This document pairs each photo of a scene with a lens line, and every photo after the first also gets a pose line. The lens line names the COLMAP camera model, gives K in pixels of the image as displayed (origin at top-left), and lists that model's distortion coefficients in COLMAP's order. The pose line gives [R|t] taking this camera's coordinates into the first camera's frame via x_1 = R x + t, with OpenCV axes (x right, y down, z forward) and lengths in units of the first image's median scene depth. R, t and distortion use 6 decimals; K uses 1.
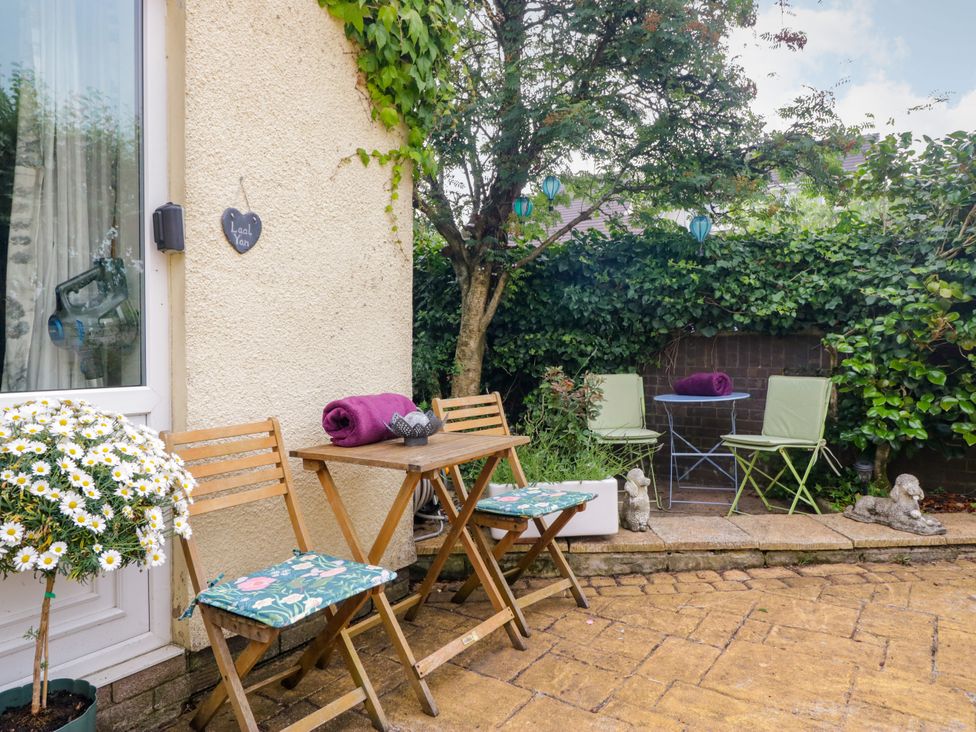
lens RADIAL K [[676.5, 0, 486.0], [0, 676.5, 356.0], [0, 0, 1]] dist [0.005410, -0.009000]
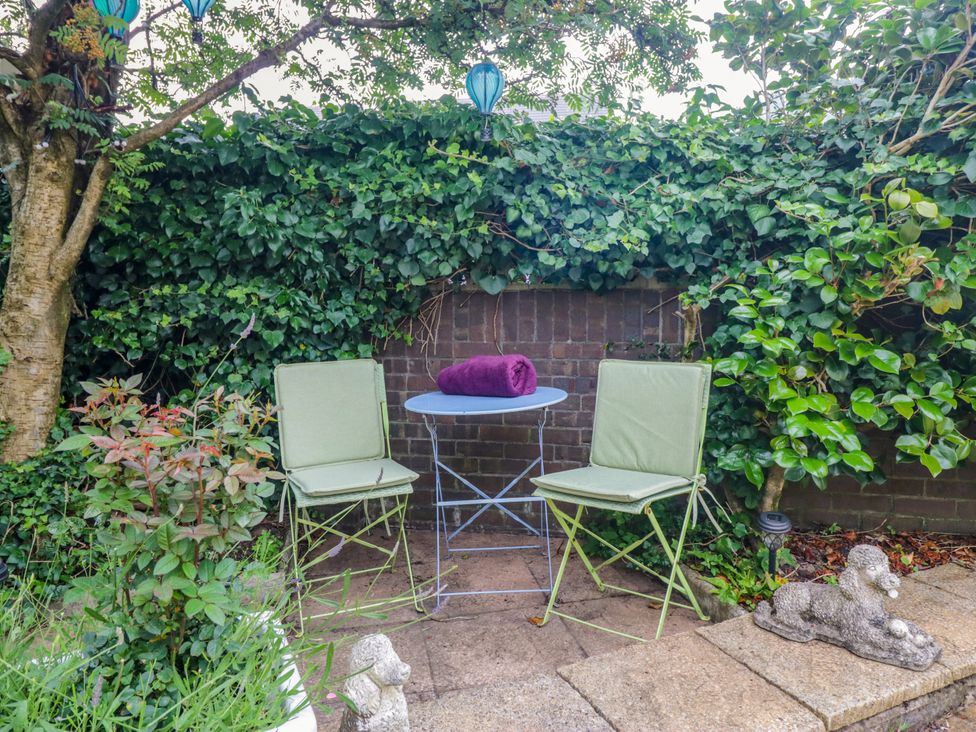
lens RADIAL K [[760.7, 0, 488.0], [0, 760.7, 366.0], [0, 0, 1]] dist [0.013084, -0.000750]
pose [[0.933575, -0.032631, 0.356892, 0.092316], [0.009419, 0.997736, 0.066586, -0.008498], [-0.358257, -0.058801, 0.931769, 0.402270]]
